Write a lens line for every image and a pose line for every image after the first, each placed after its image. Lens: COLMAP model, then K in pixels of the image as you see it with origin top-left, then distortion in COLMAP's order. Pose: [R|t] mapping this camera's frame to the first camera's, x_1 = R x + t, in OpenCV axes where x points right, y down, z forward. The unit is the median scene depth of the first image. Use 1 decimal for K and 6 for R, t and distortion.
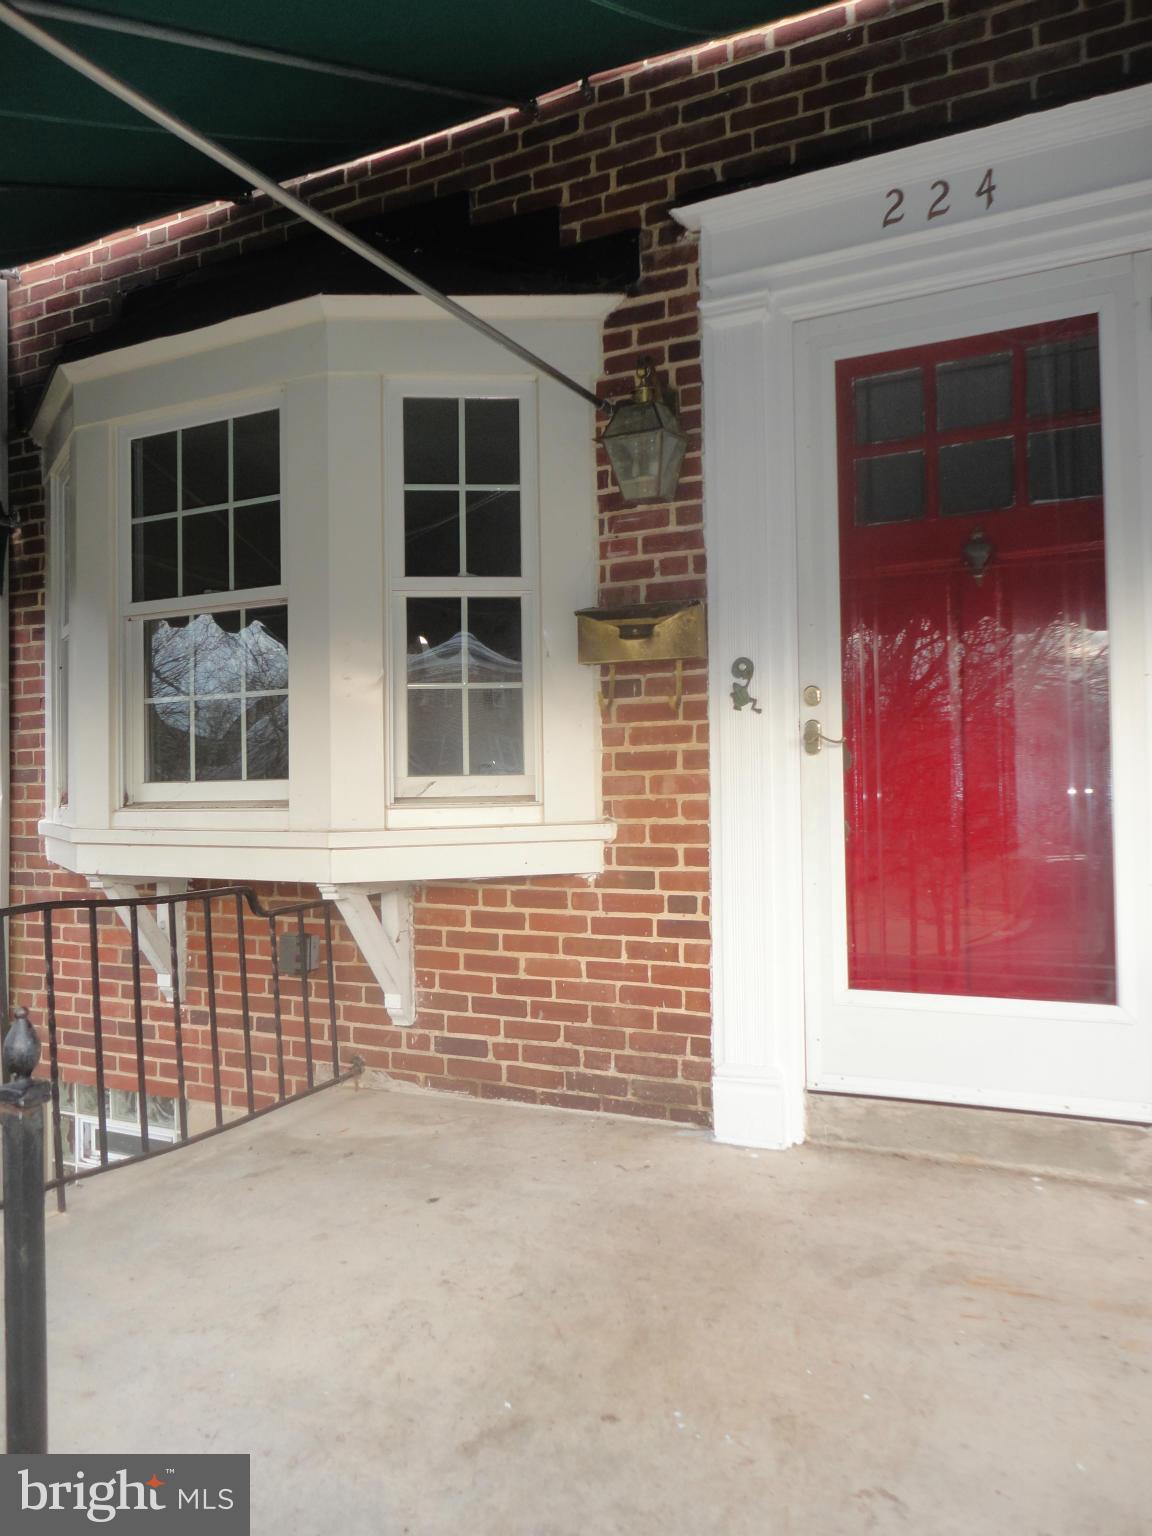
lens RADIAL K [[1138.3, 0, 572.7], [0, 1138.3, 760.1], [0, 0, 1]] dist [-0.004406, 0.001214]
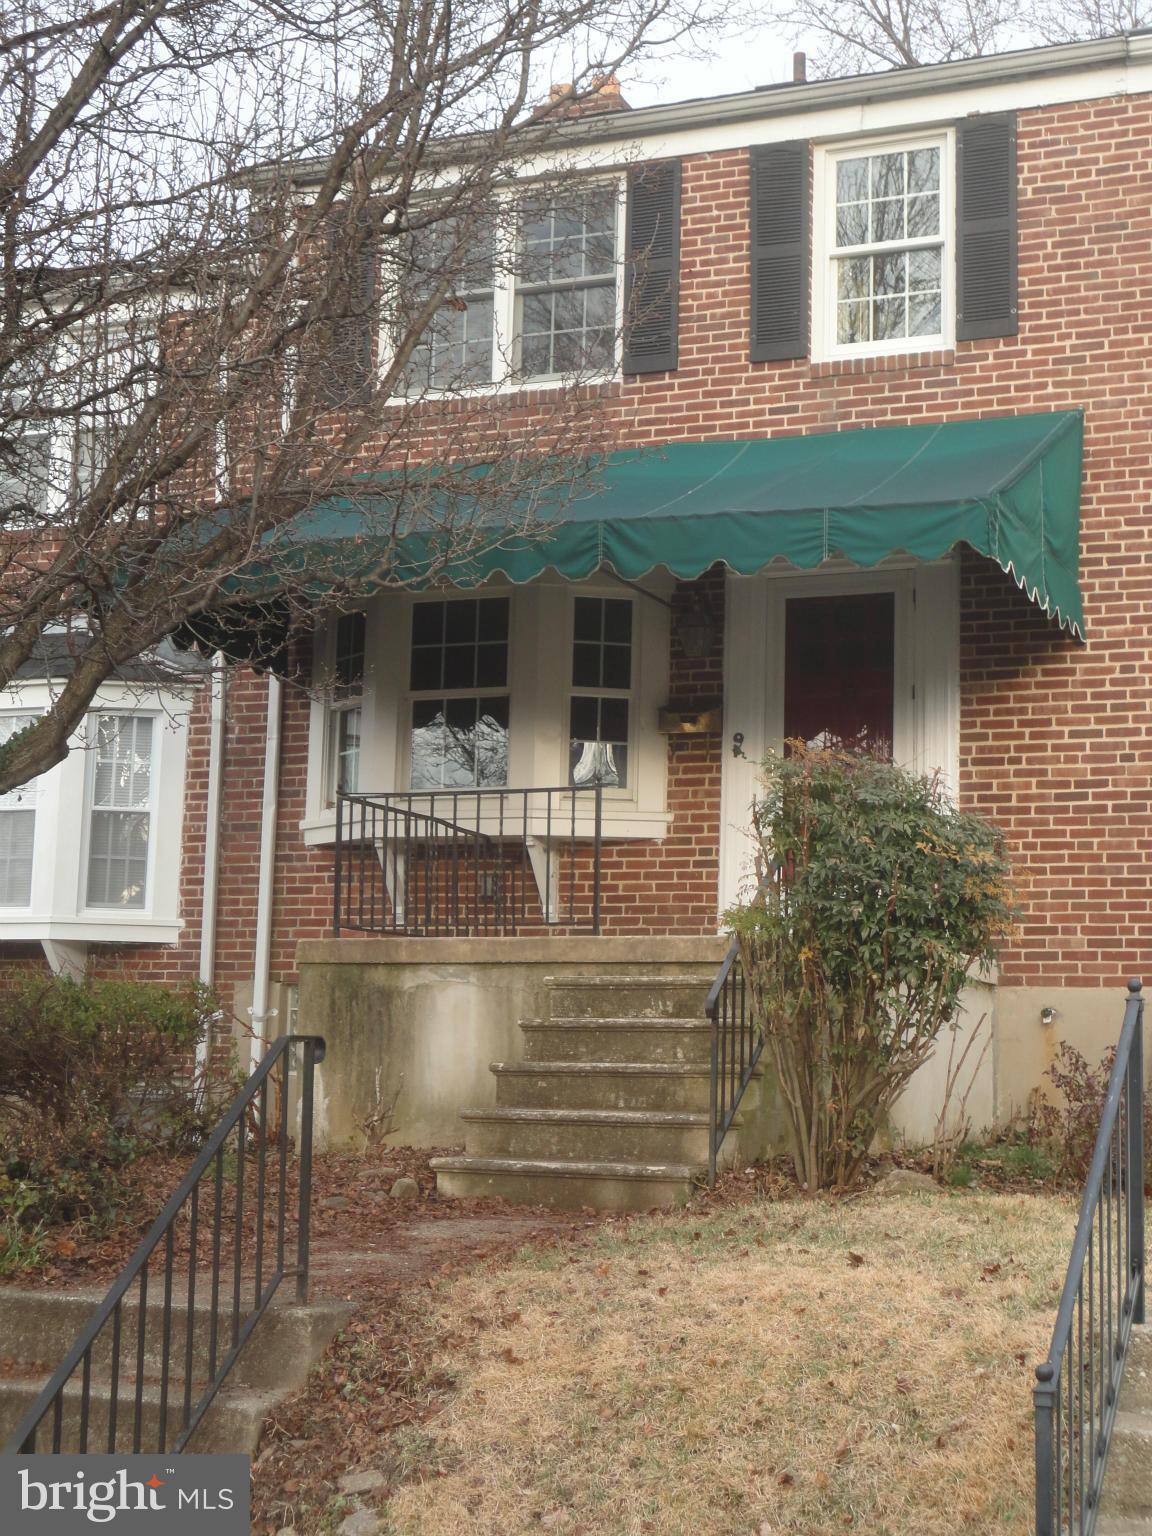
lens RADIAL K [[1138.3, 0, 580.1], [0, 1138.3, 772.8], [0, 0, 1]] dist [-0.004406, 0.001214]
pose [[0.998911, 0.046312, -0.005688, -0.117865], [-0.046596, 0.996492, -0.069520, 0.130853], [0.002448, 0.069709, 0.997564, -1.002072]]
